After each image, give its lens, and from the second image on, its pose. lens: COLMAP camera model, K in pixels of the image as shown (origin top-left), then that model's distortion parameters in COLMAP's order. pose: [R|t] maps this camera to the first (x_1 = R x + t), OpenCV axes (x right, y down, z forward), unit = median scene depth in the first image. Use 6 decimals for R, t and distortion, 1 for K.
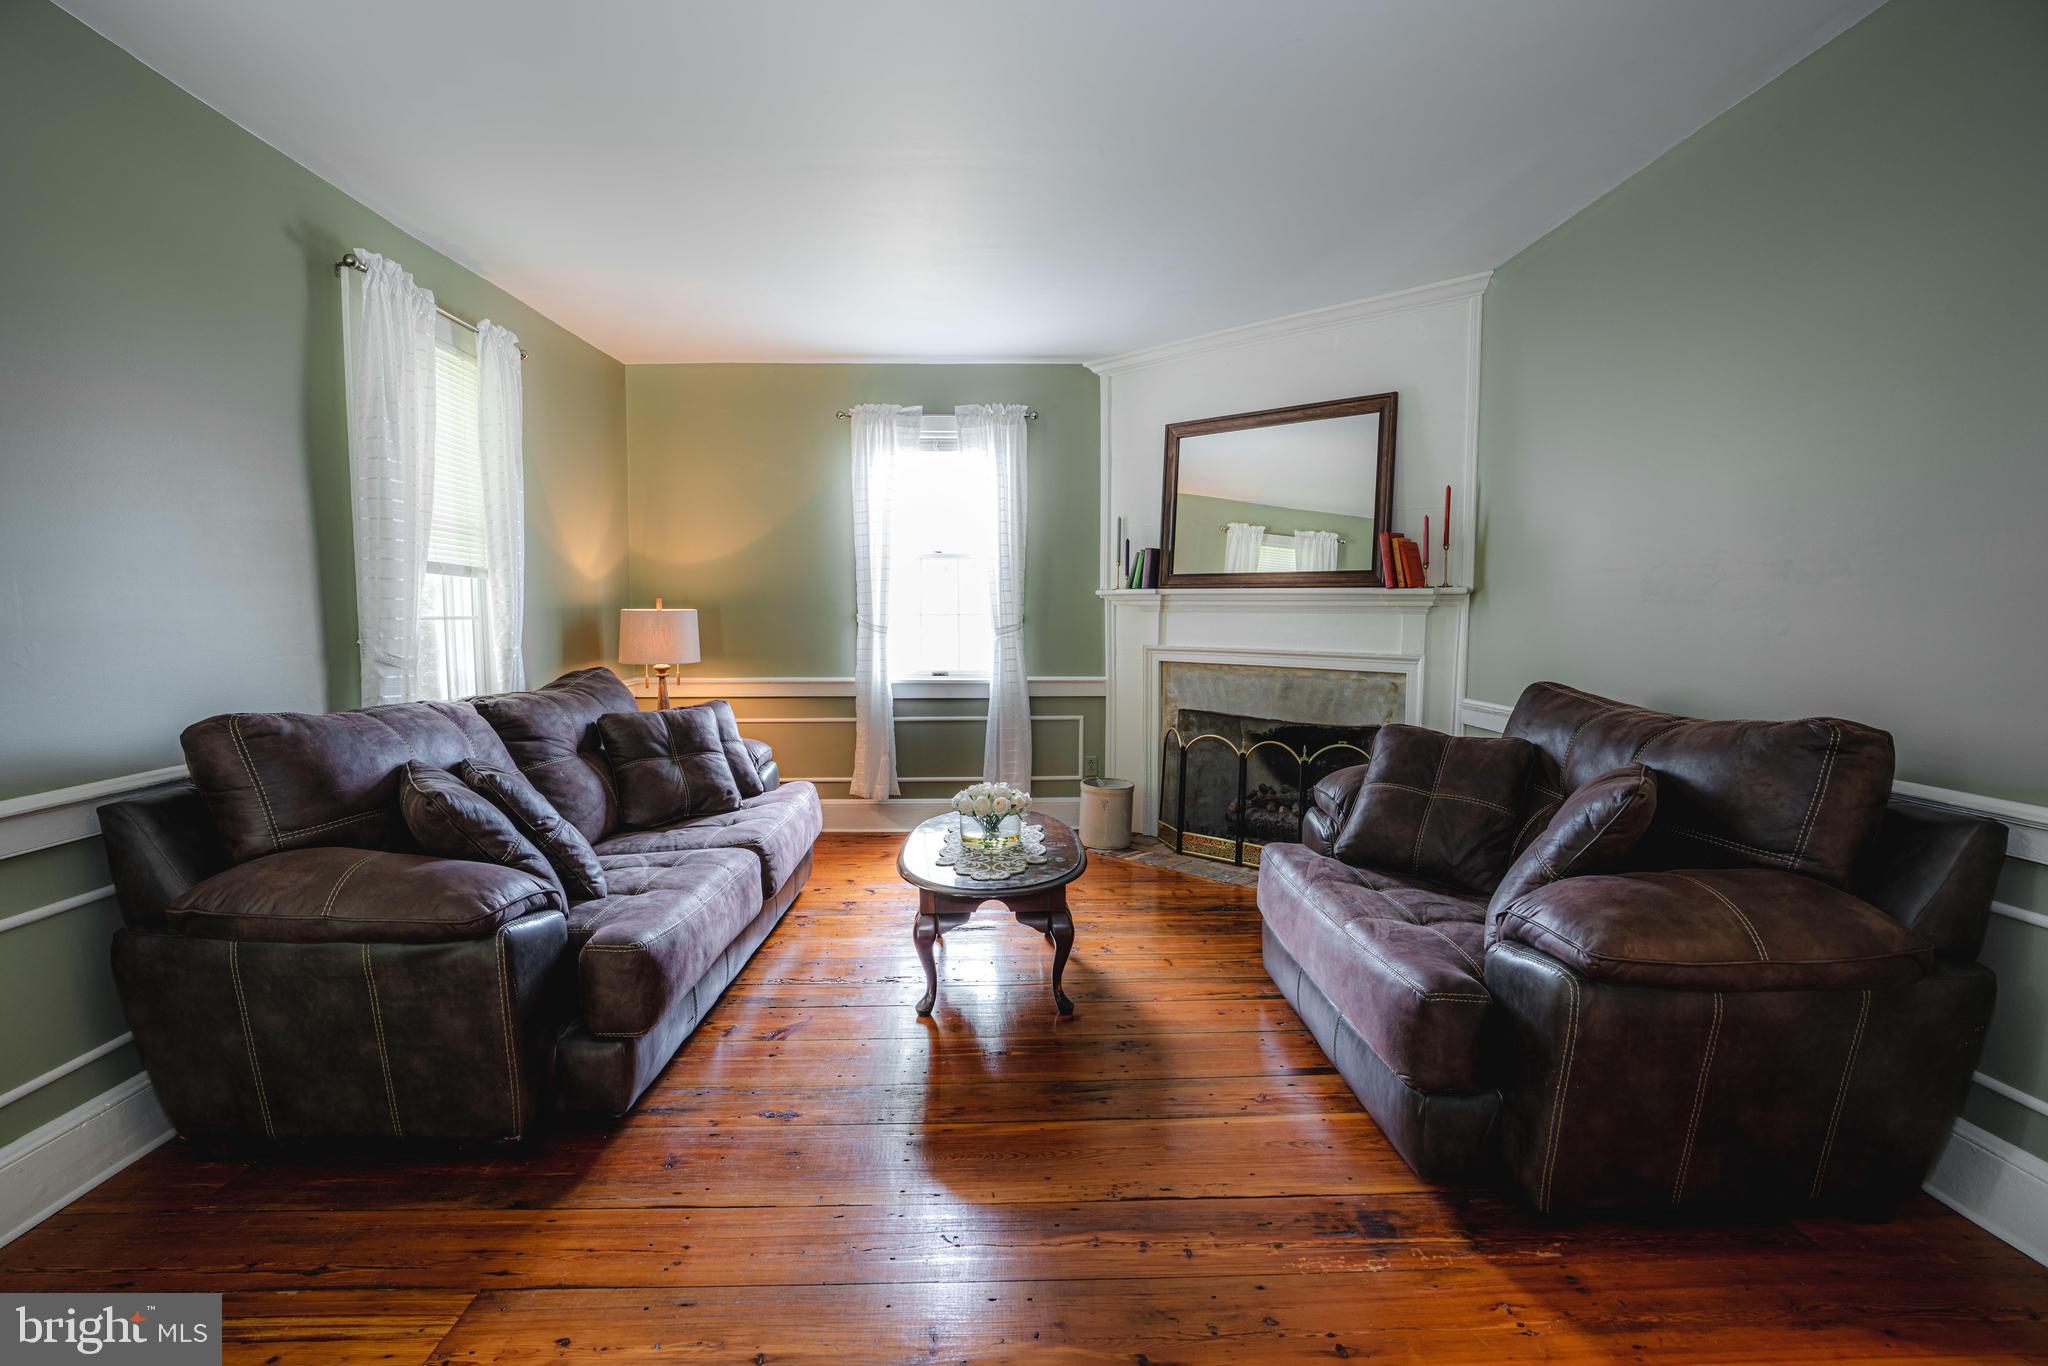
lens RADIAL K [[976.1, 0, 1033.2], [0, 976.1, 678.5], [0, 0, 1]] dist [-0.053699, 0.013441]
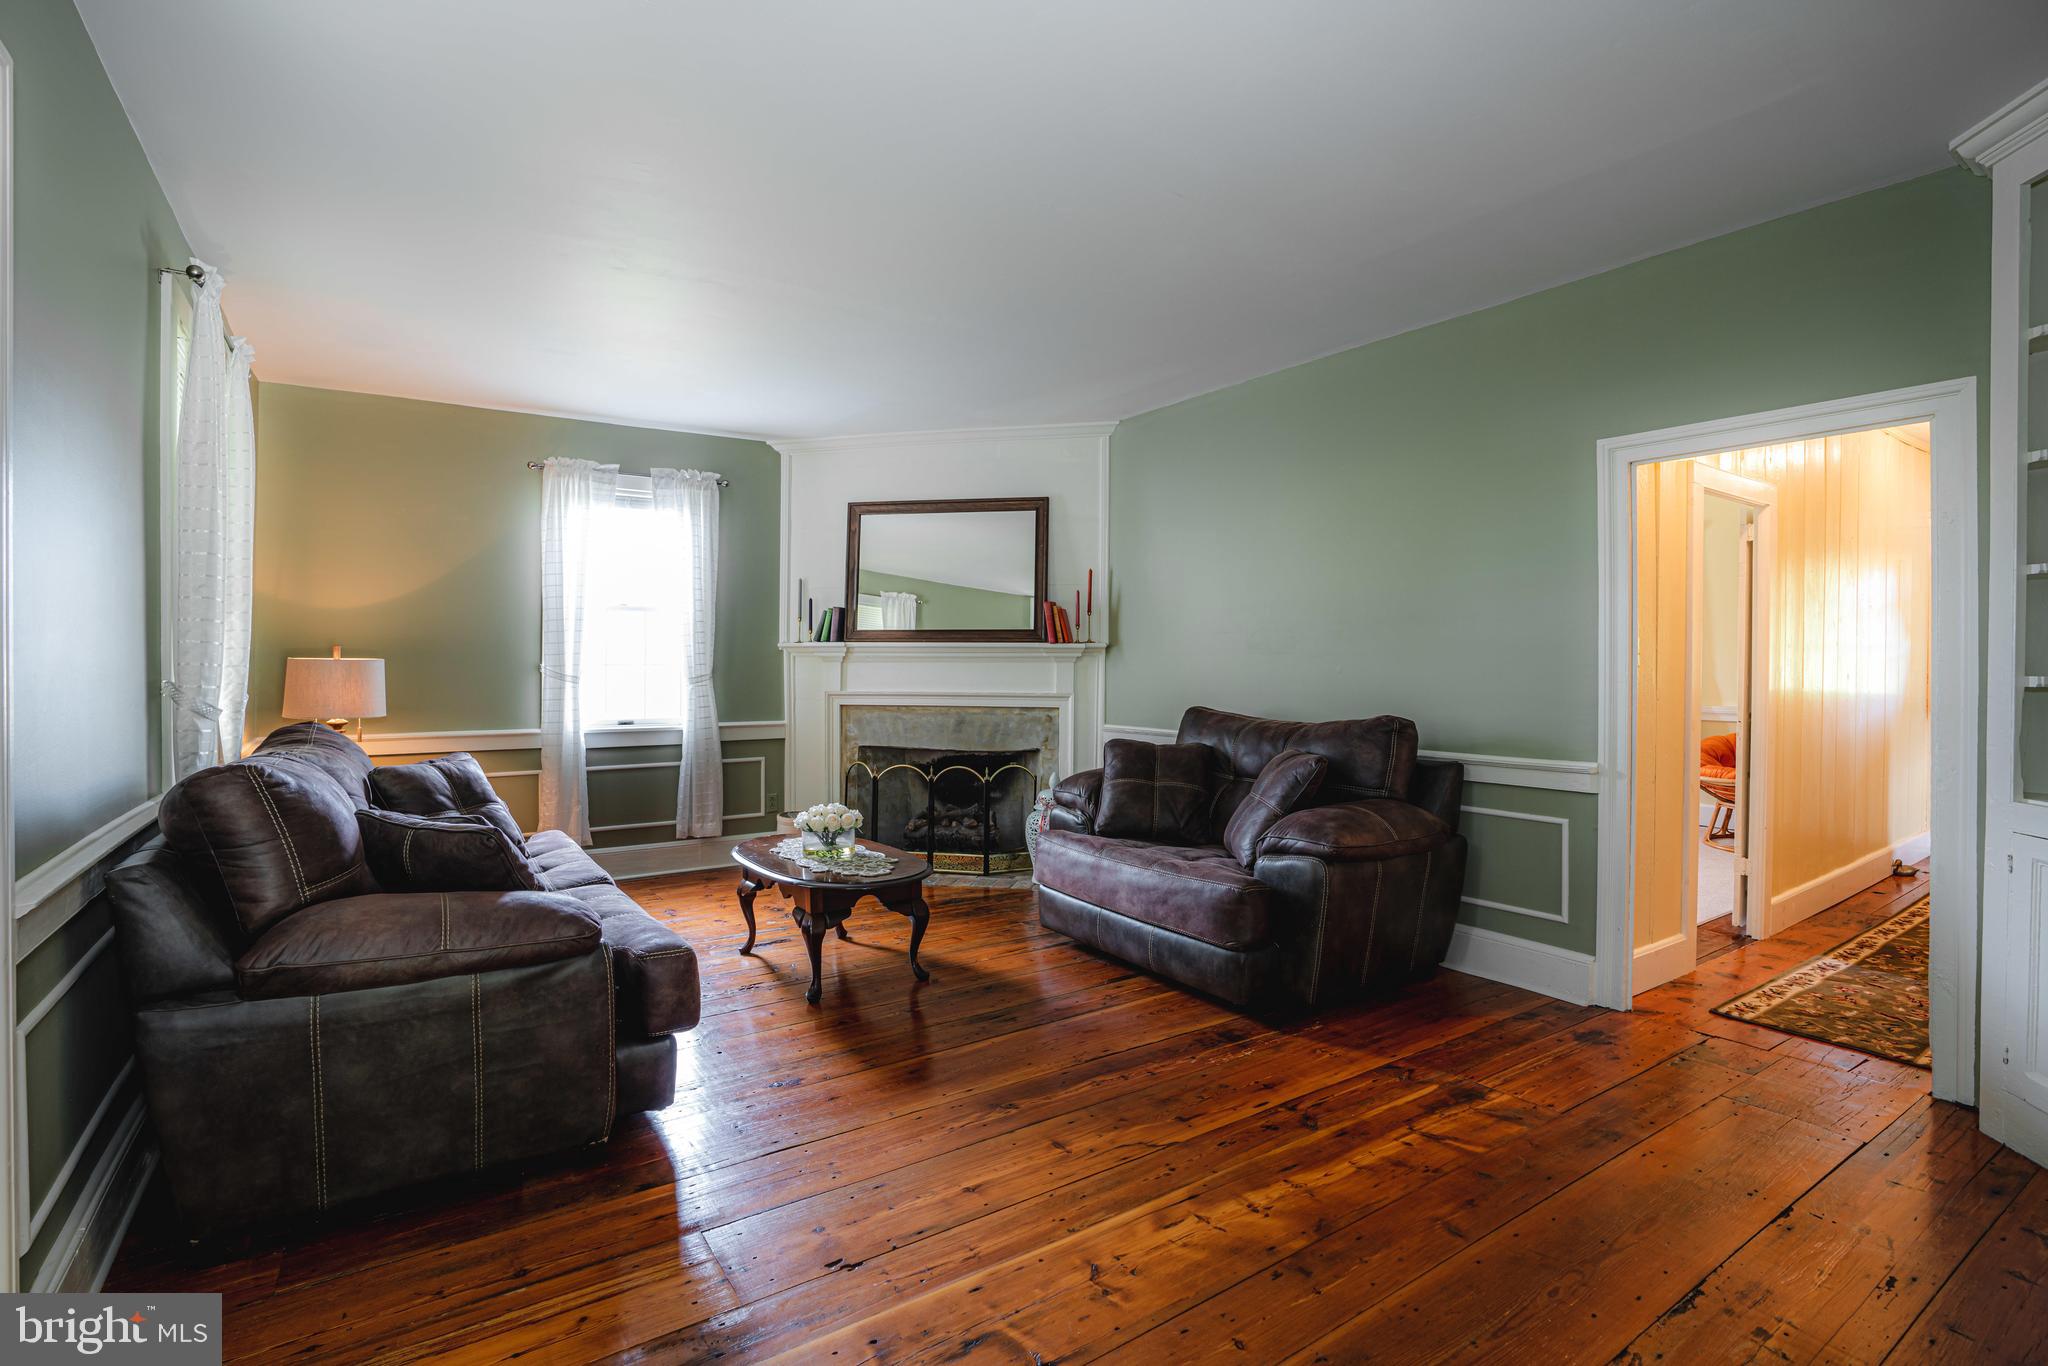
lens RADIAL K [[976.1, 0, 1028.1], [0, 976.1, 661.3], [0, 0, 1]] dist [-0.053699, 0.013441]
pose [[0.846608, 0.000023, 0.532217, -0.364874], [0.038672, 0.997354, -0.061560, 0.012450], [-0.530810, 0.072699, 0.844367, -0.111447]]
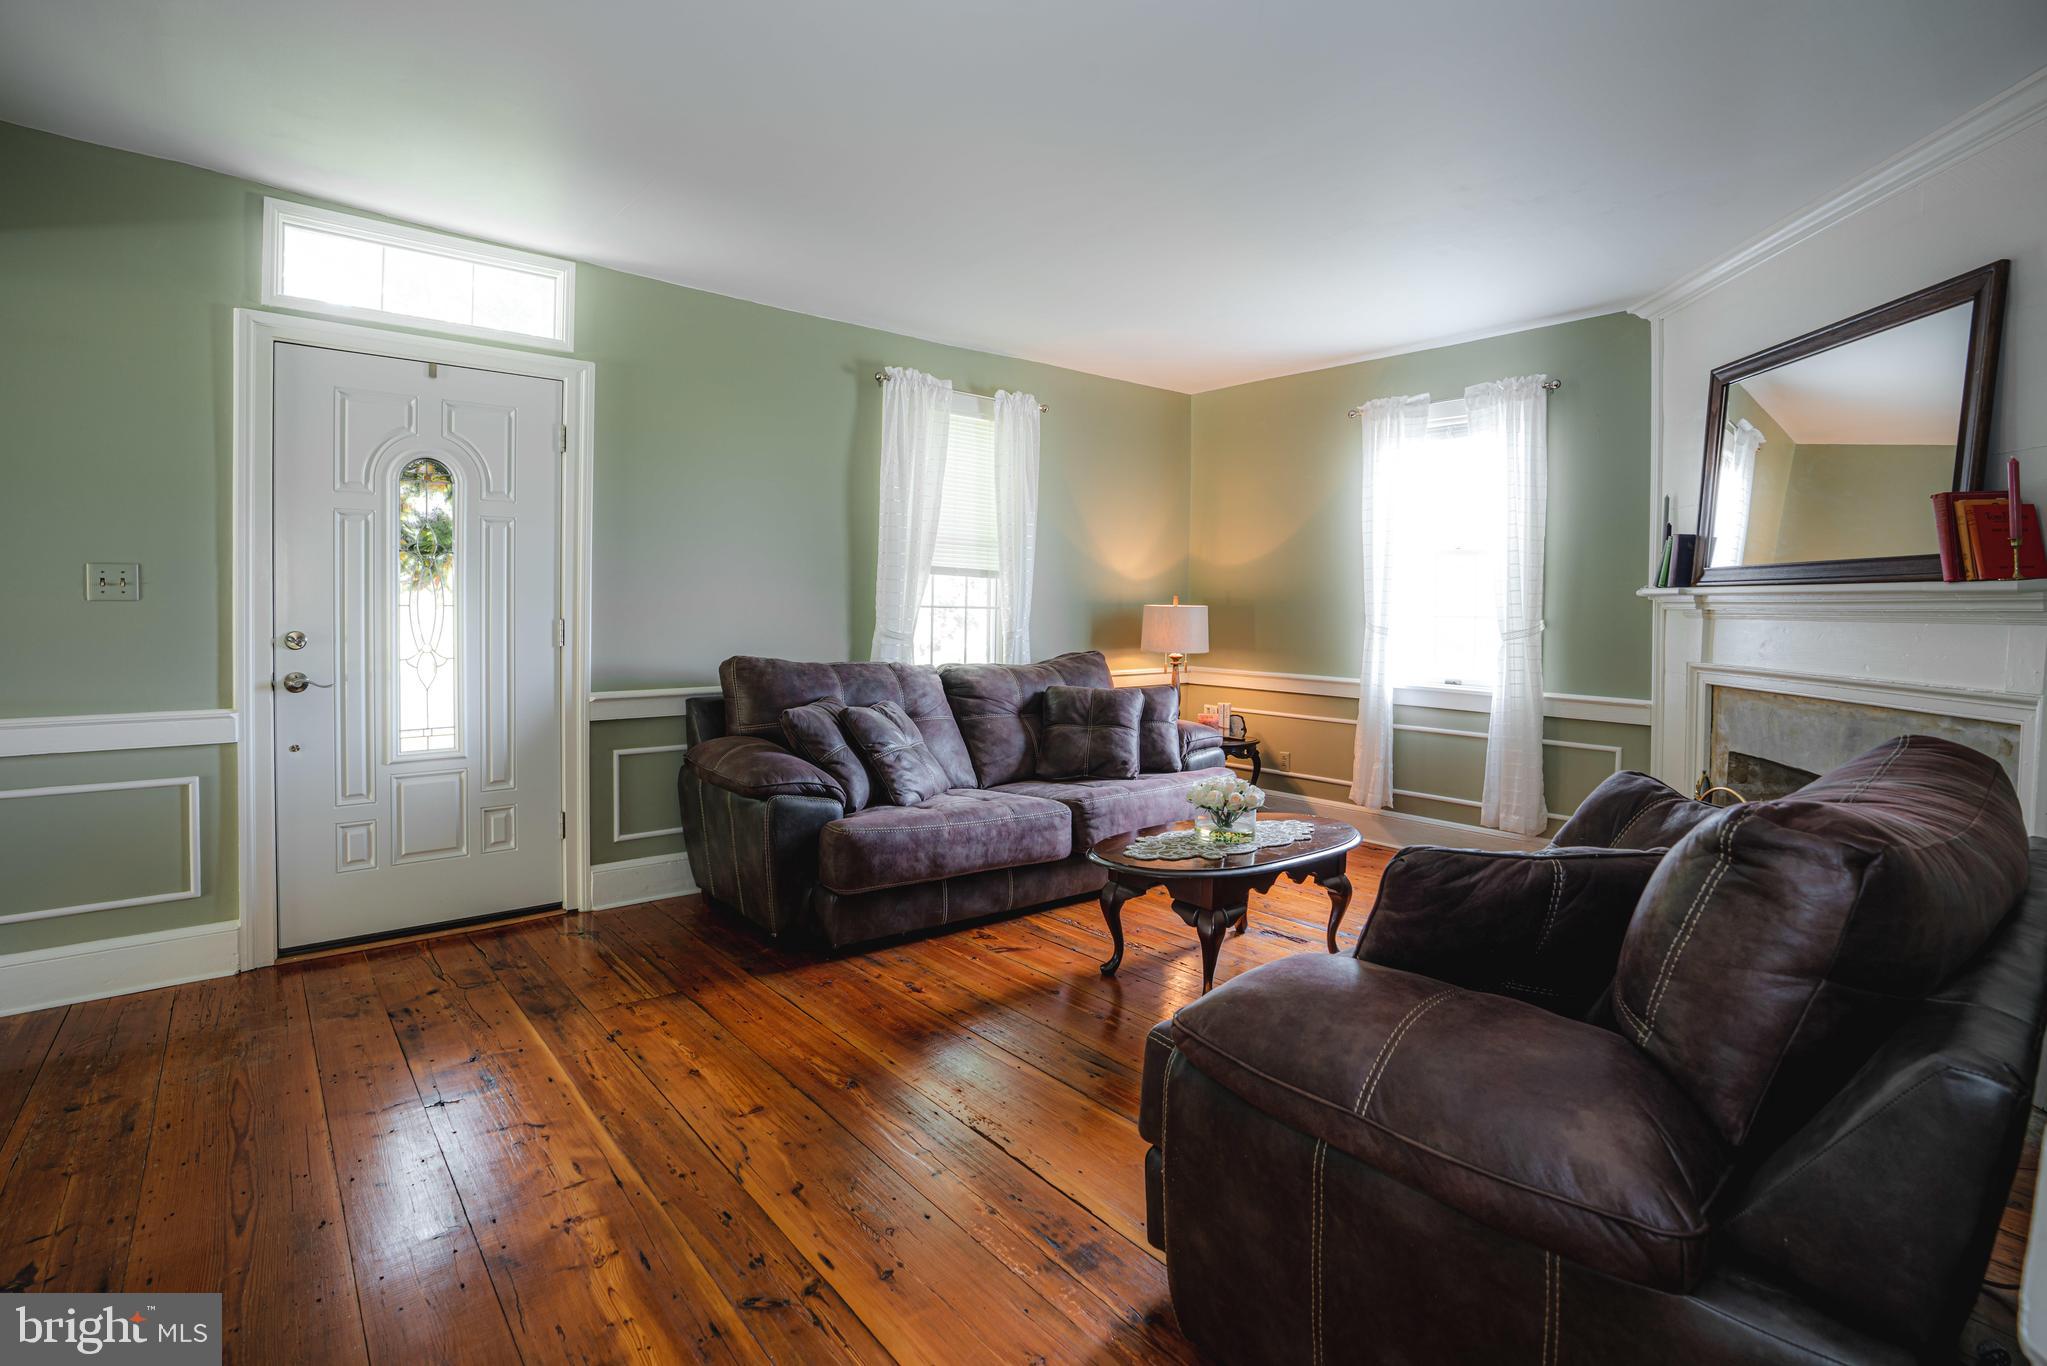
lens RADIAL K [[975.6, 0, 969.0], [0, 975.6, 624.9], [0, 0, 1]] dist [-0.053699, 0.013441]
pose [[0.590114, 0.026597, -0.806882, 0.468653], [-0.074917, 0.996949, -0.021929, -0.005828], [0.803837, 0.073390, 0.590306, 0.142768]]
